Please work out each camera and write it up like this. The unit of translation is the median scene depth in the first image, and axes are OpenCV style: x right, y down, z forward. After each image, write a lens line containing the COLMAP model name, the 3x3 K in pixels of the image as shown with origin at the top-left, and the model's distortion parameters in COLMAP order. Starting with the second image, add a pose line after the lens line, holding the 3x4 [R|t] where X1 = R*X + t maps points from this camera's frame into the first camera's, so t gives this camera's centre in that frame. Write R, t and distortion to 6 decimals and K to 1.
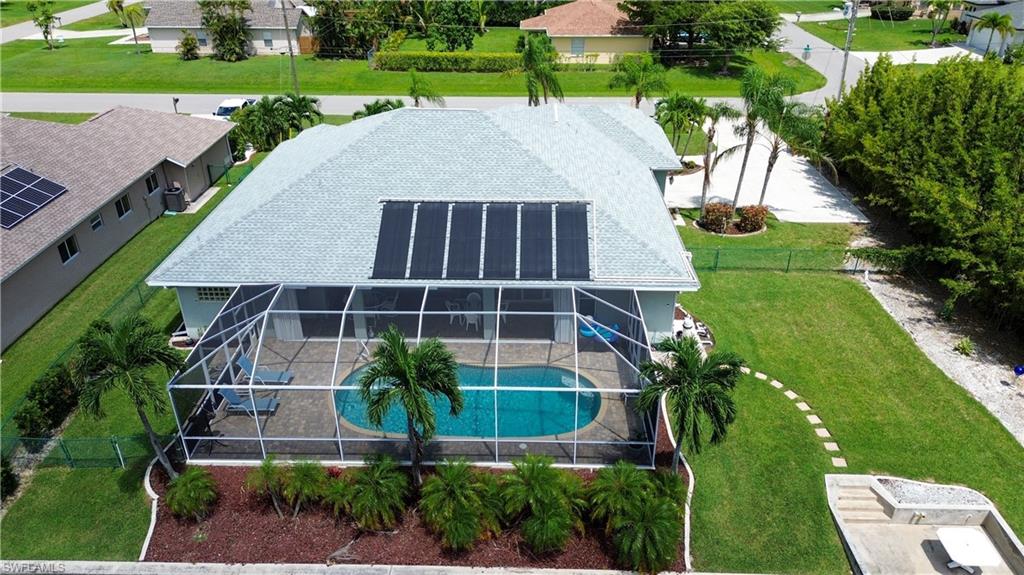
lens RADIAL K [[724.0, 0, 508.9], [0, 724.0, 288.2], [0, 0, 1]] dist [0.069650, -0.075741]
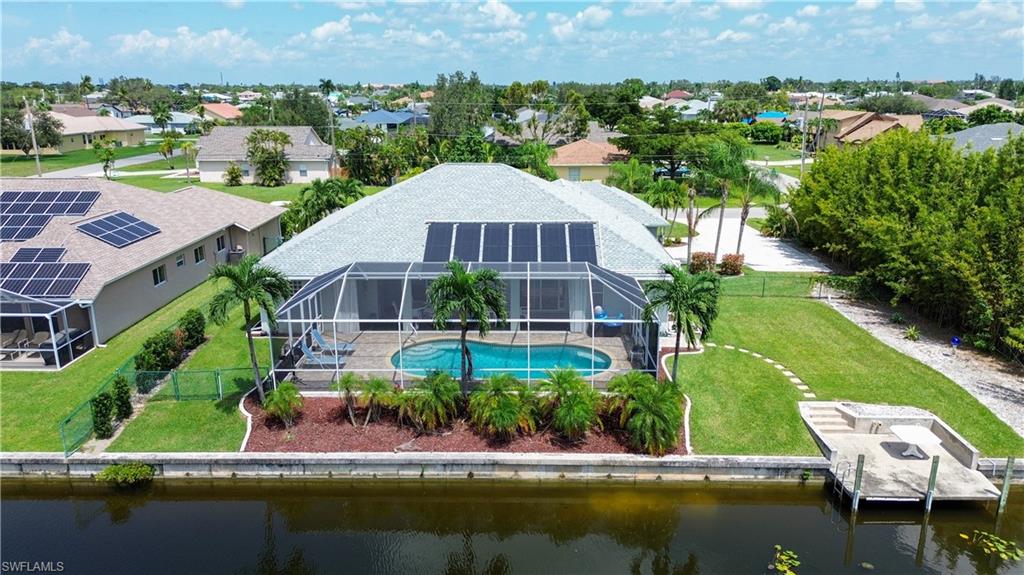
lens RADIAL K [[724.0, 0, 508.9], [0, 724.0, 288.2], [0, 0, 1]] dist [0.069650, -0.075741]
pose [[0.999967, -0.001872, 0.007868, -0.046544], [0.003645, 0.972771, -0.231742, 0.277430], [-0.007220, 0.231763, 0.972746, -0.175858]]
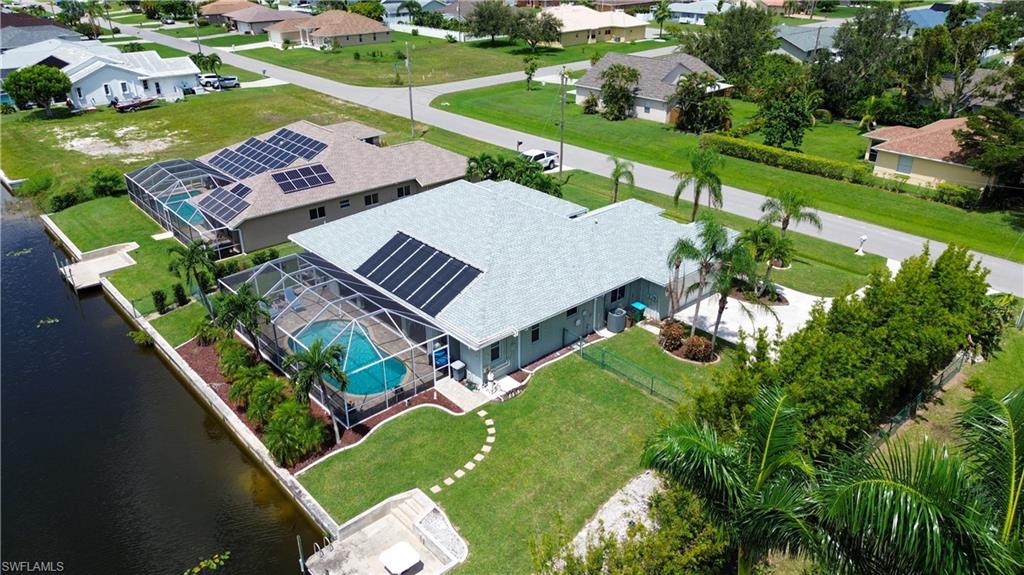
lens RADIAL K [[724.0, 0, 508.9], [0, 724.0, 288.2], [0, 0, 1]] dist [0.069650, -0.075741]
pose [[0.685640, 0.319972, -0.653847, 1.062043], [-0.351854, 0.931992, 0.087124, -0.227076], [0.637257, 0.170323, 0.751594, -0.003359]]
